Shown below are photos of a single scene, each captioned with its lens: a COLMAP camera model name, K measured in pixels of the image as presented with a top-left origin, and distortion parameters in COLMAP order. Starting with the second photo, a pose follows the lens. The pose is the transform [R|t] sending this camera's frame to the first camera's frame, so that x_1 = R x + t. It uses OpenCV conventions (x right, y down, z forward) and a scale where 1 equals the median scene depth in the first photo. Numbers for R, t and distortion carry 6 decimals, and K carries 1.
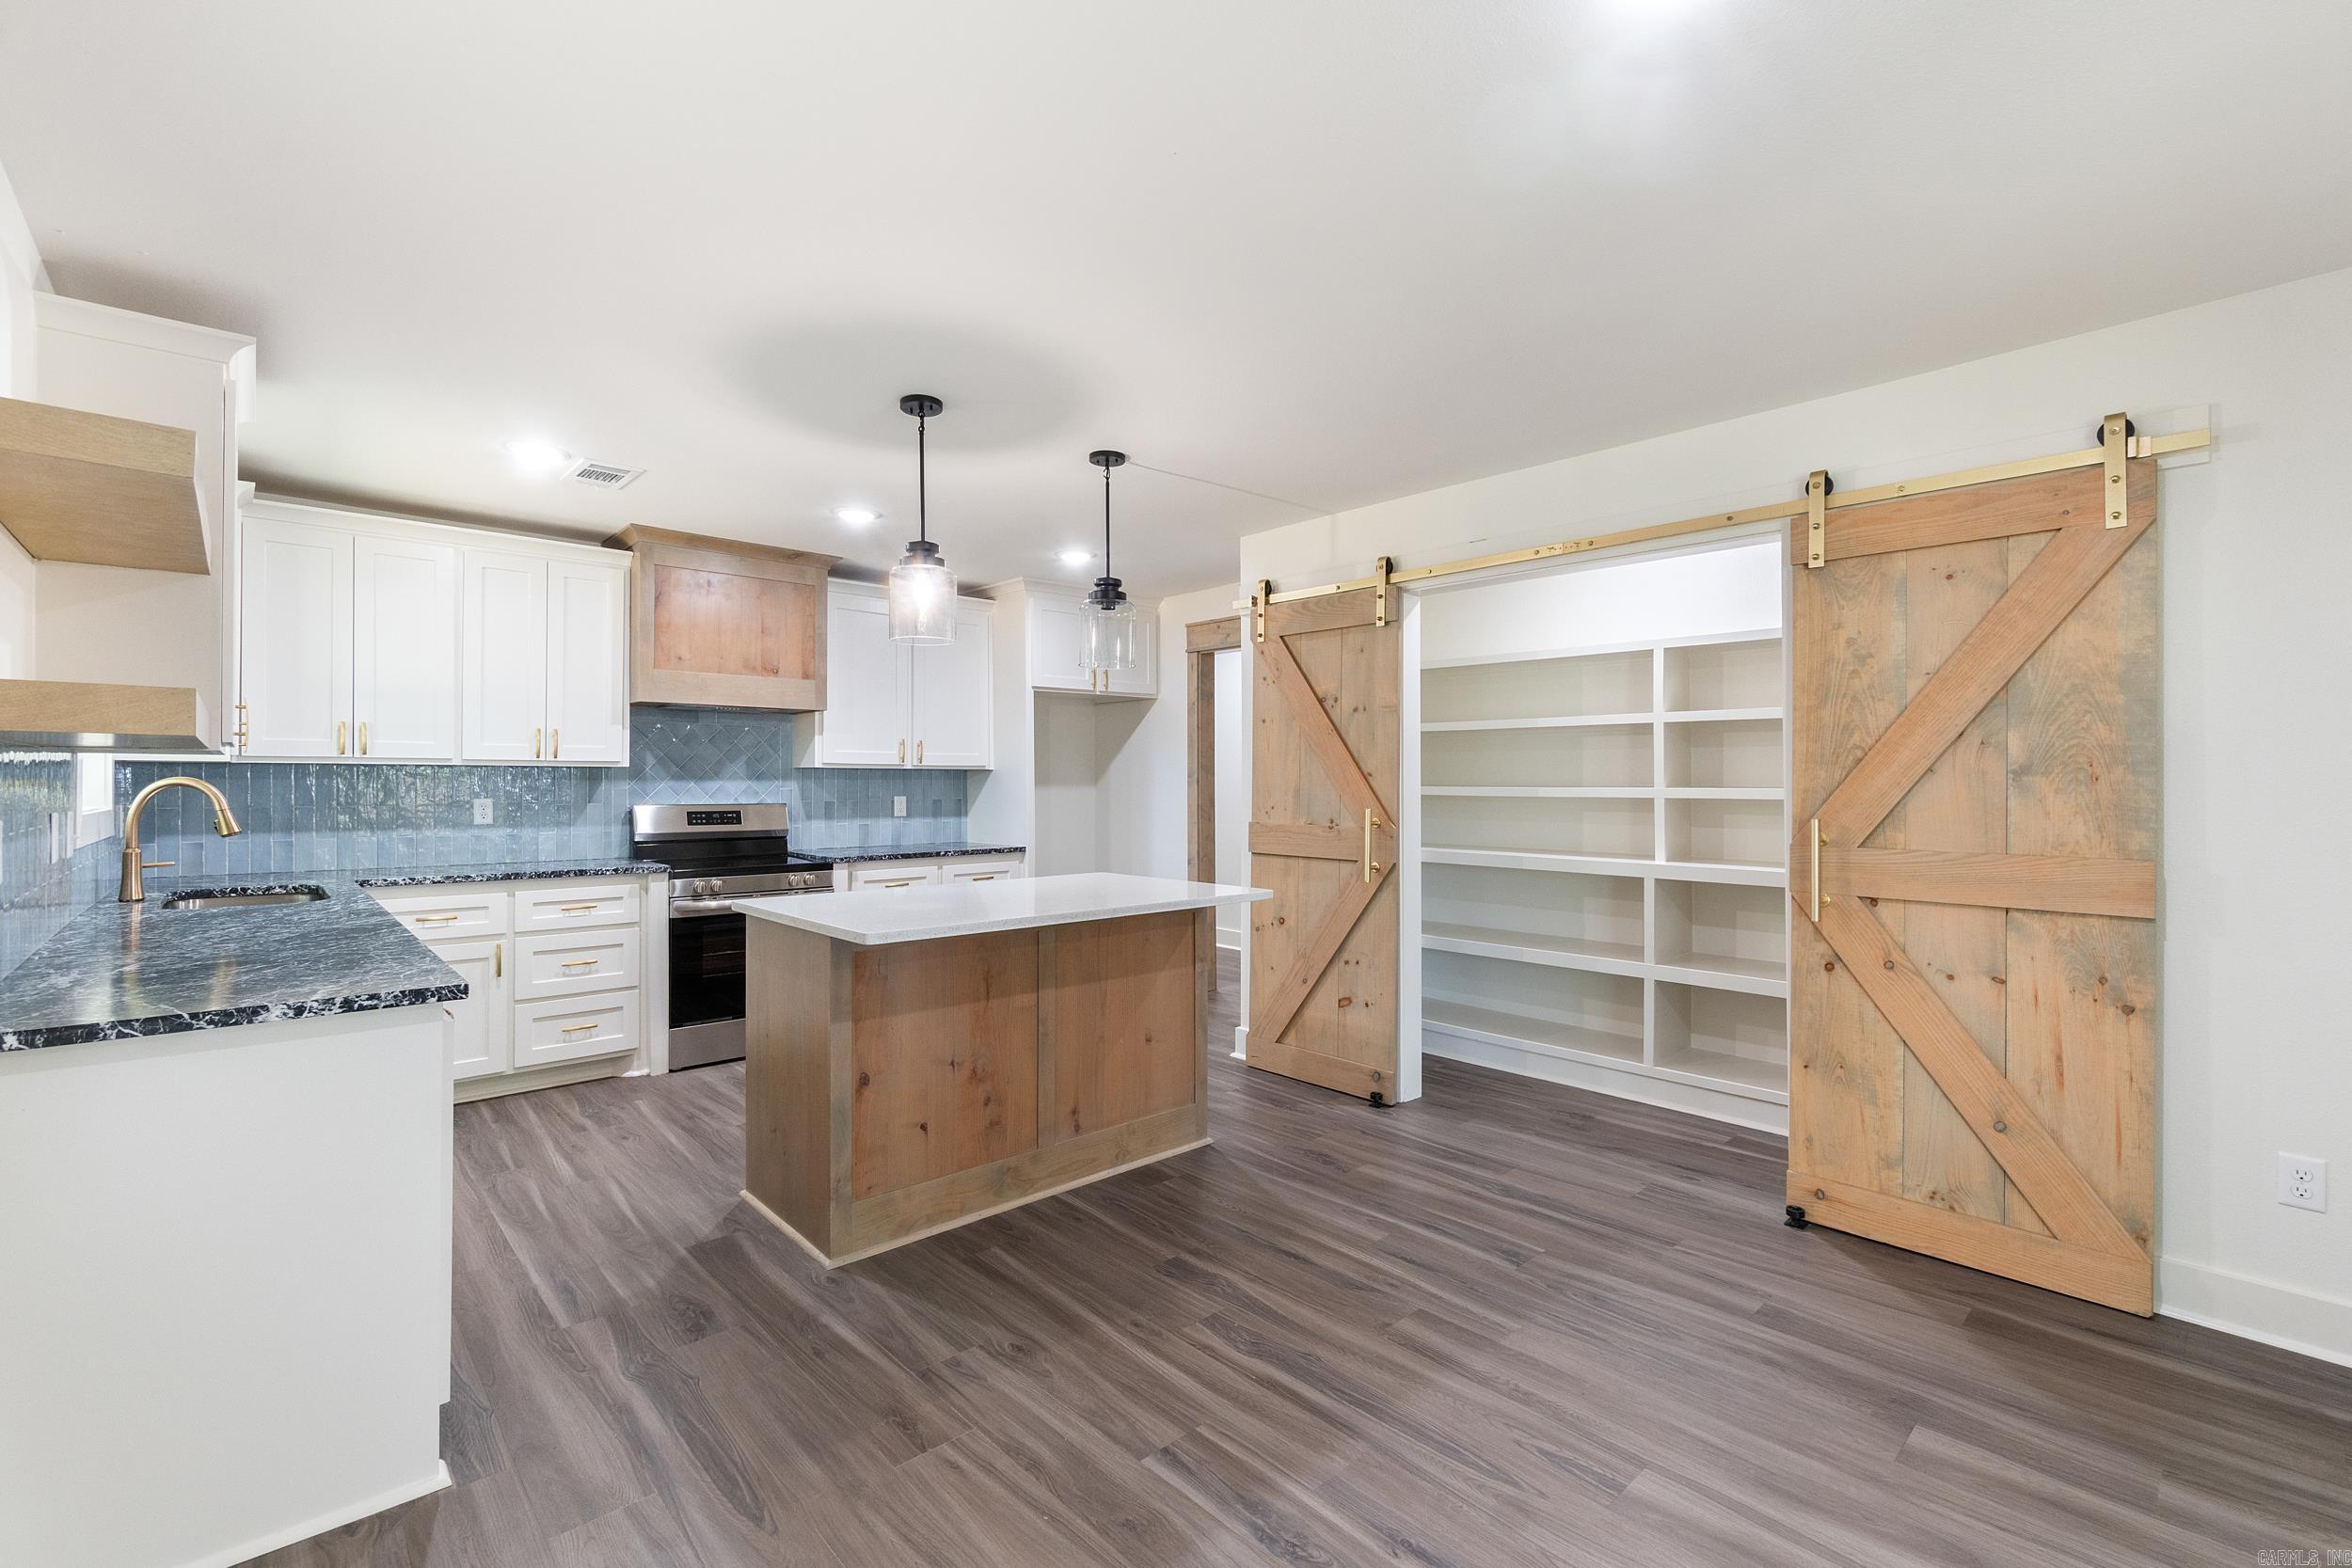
lens RADIAL K [[1029.8, 0, 1174.9], [0, 1029.8, 777.0], [0, 0, 1]] dist [-0.001448, -0.000484]
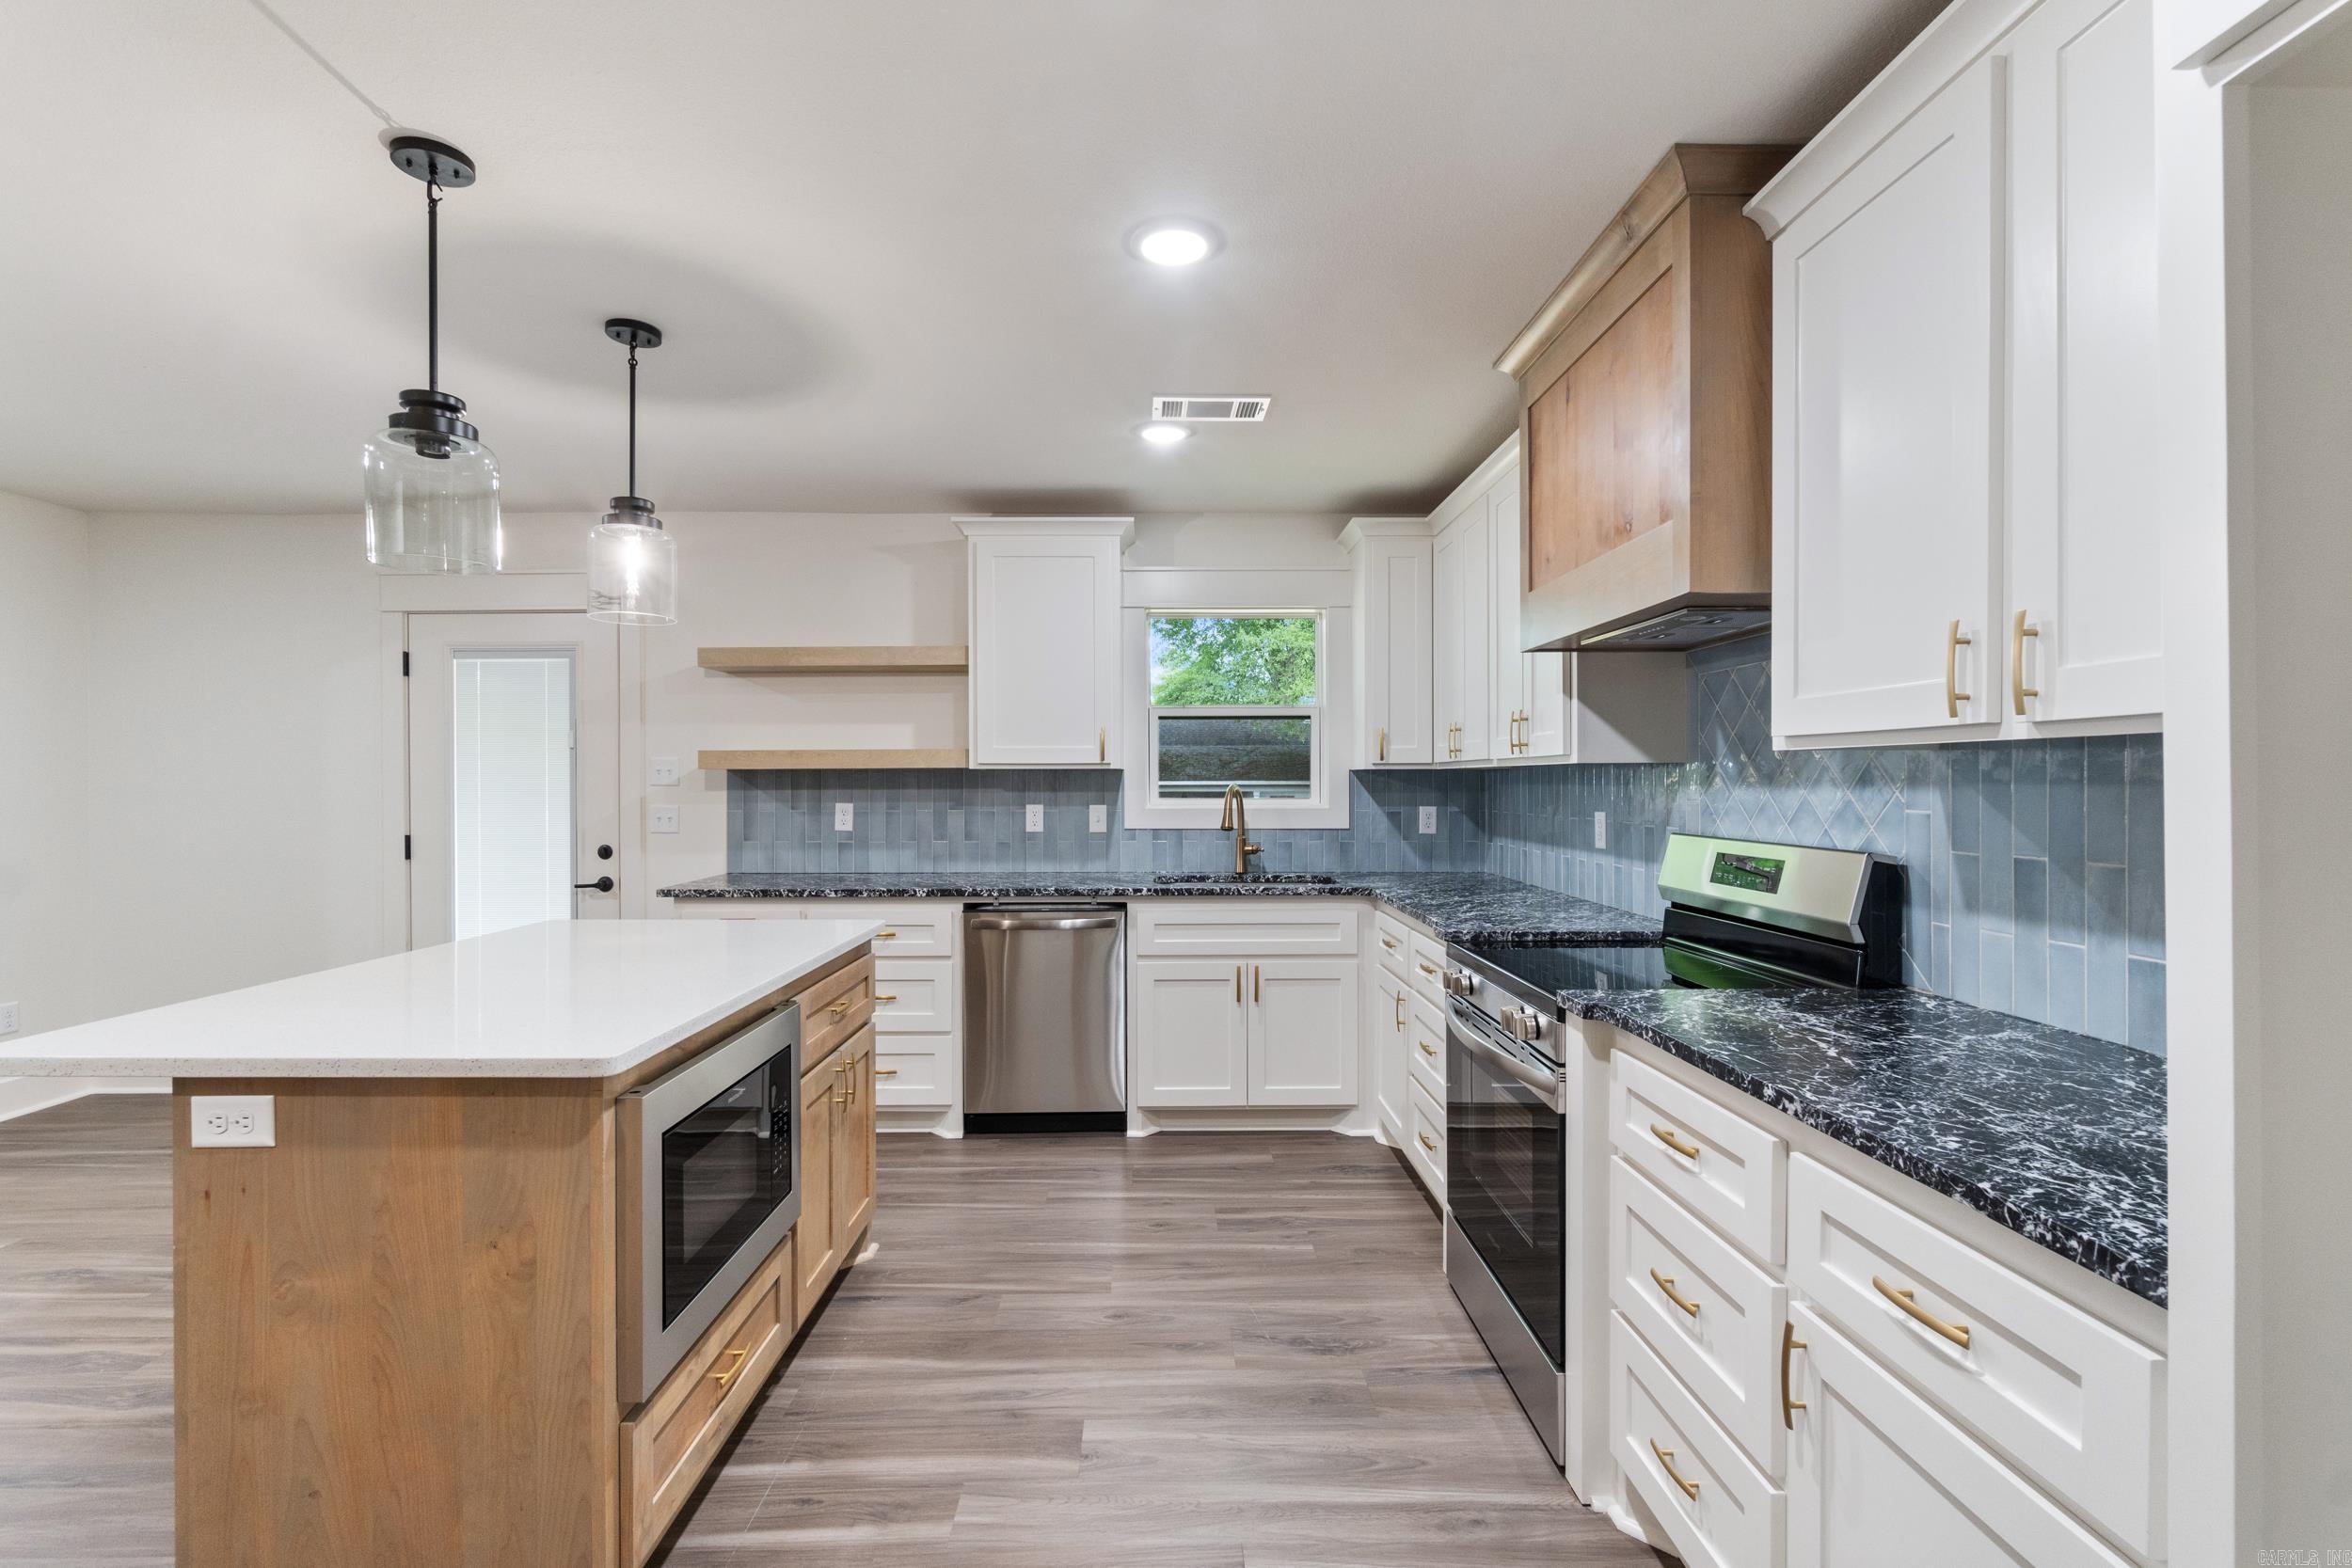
lens RADIAL K [[1033.8, 0, 1161.2], [0, 1033.8, 789.5], [0, 0, 1]] dist [-0.002046, -0.000449]
pose [[-0.670022, 0.005595, -0.742320, 0.061501], [0.004290, 0.999984, 0.003665, 0.001812], [0.742329, -0.000729, -0.670036, 1.348308]]
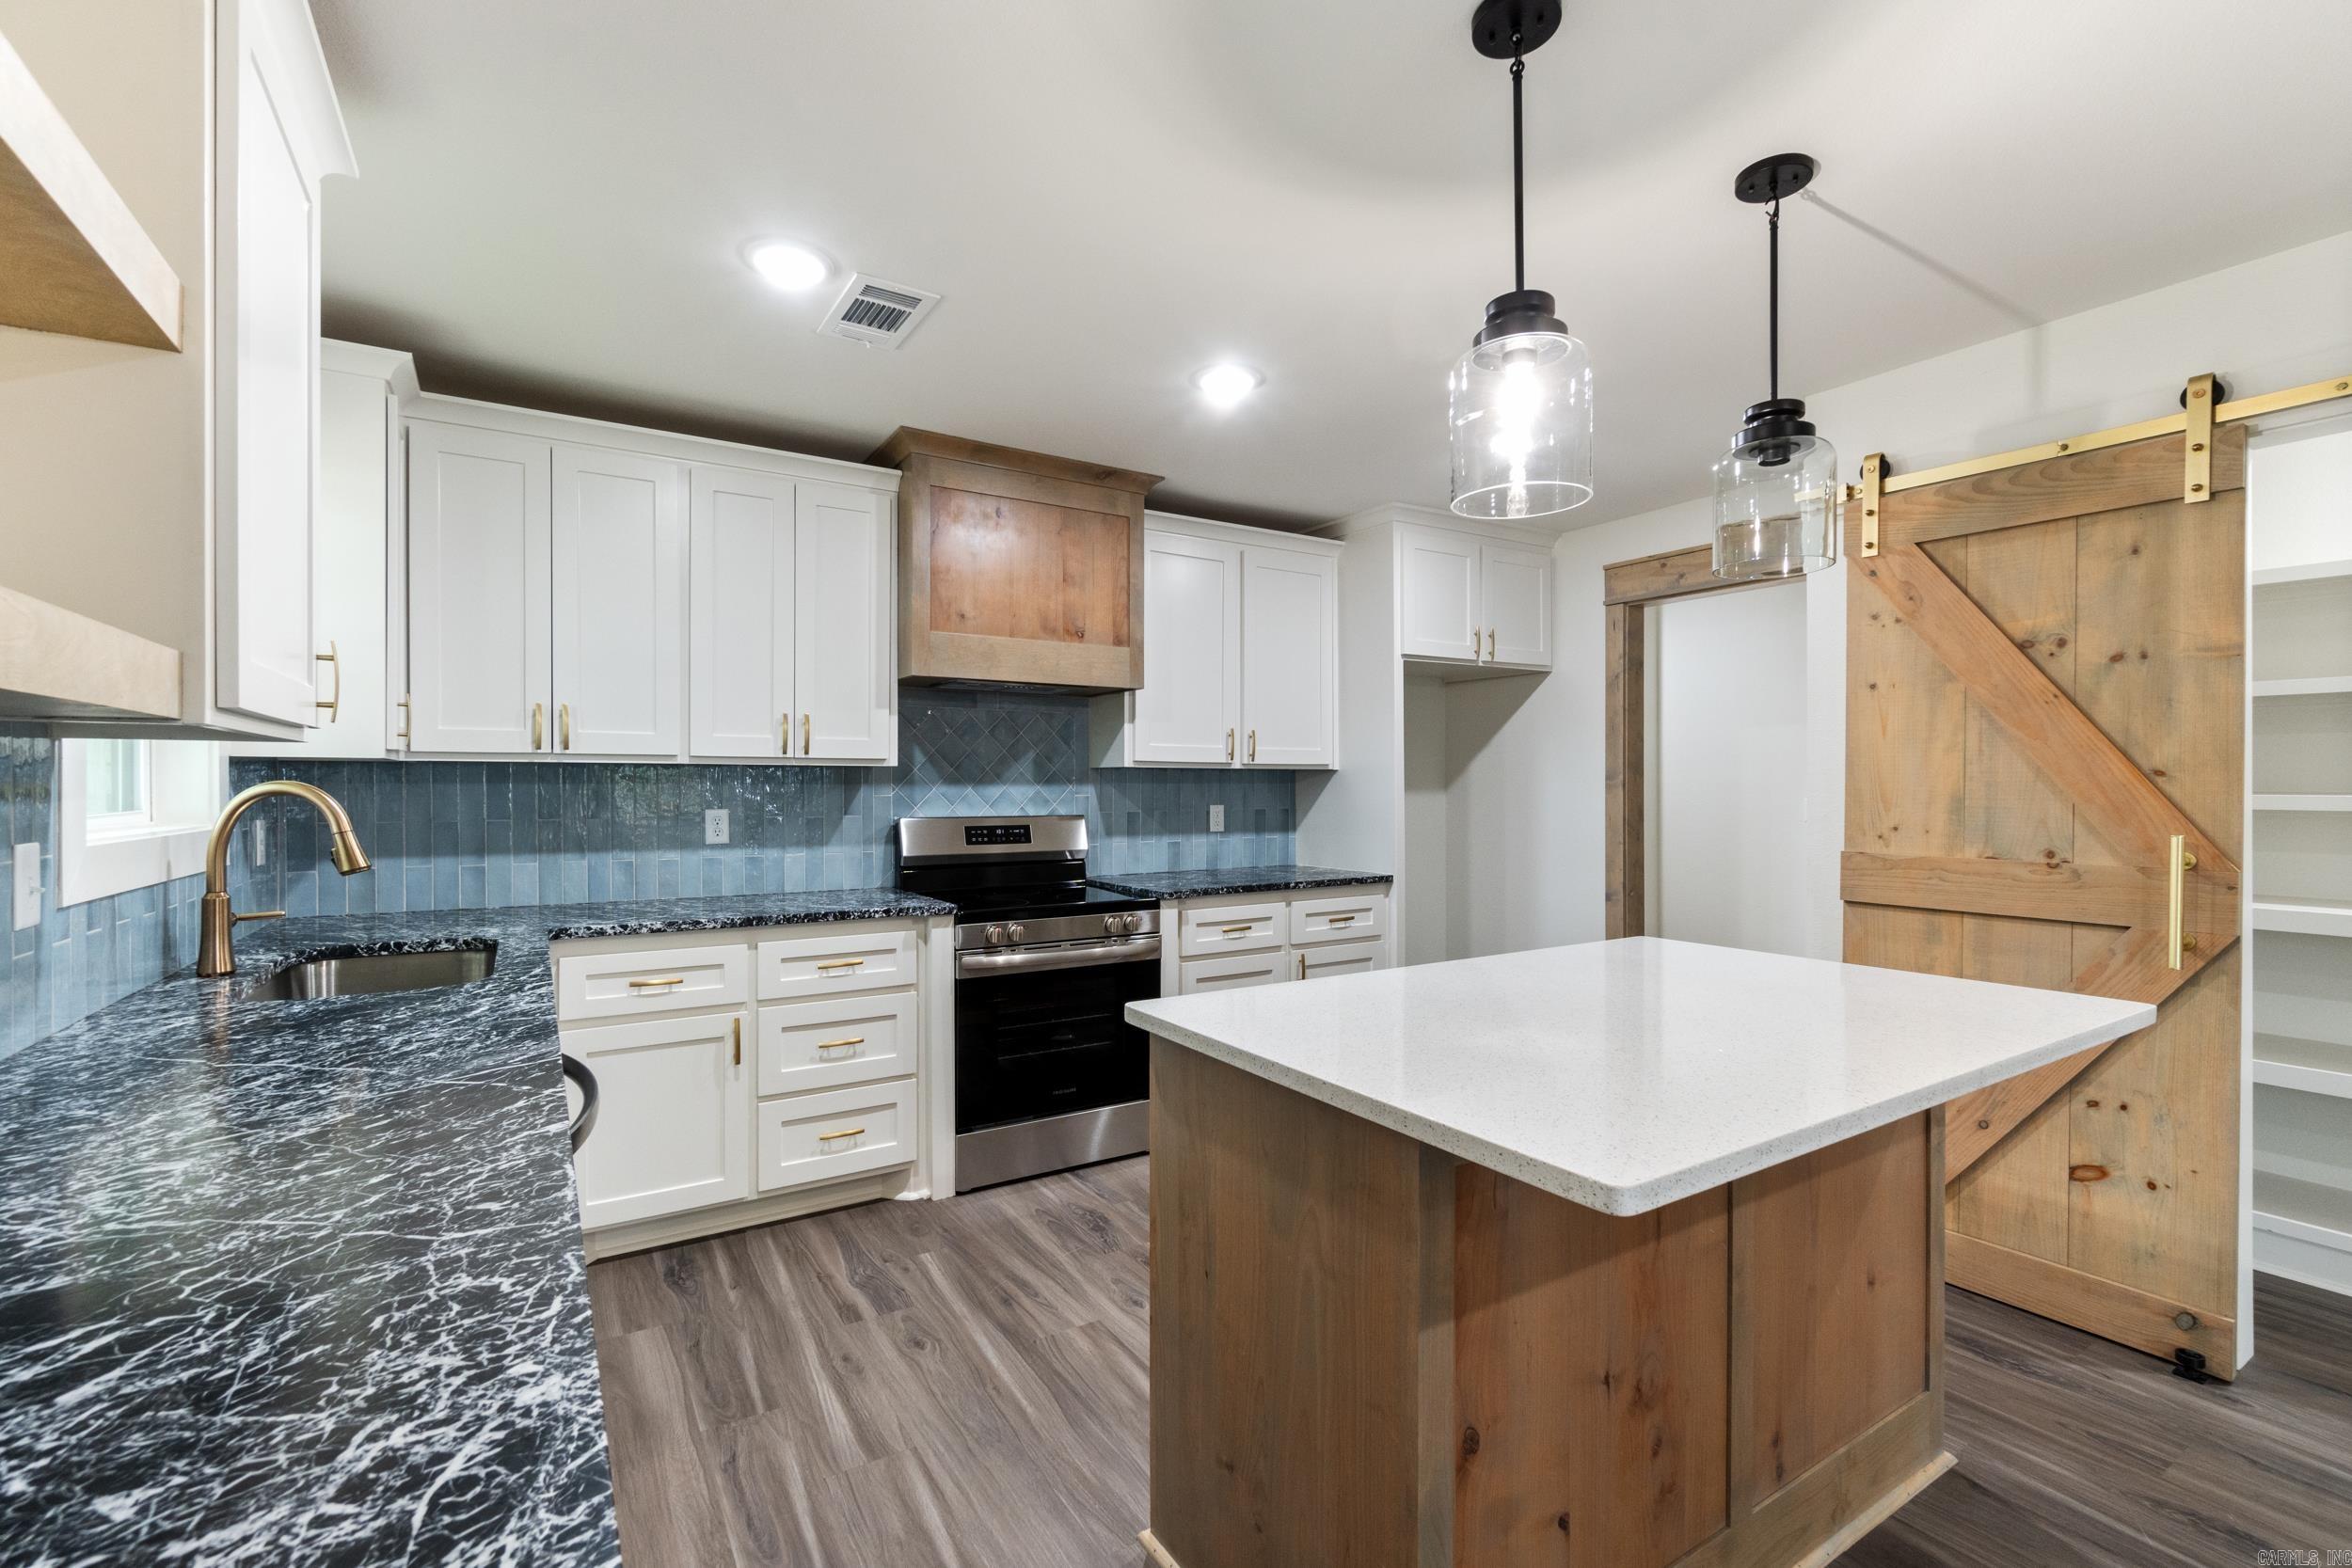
lens RADIAL K [[1027.3, 0, 1165.9], [0, 1027.3, 790.0], [0, 0, 1]] dist [-0.001804, -0.000512]
pose [[0.983231, -0.000085, -0.182363, -0.232423], [0.001721, 0.999960, 0.008813, 0.001032], [0.182355, -0.008979, 0.983192, 0.351770]]
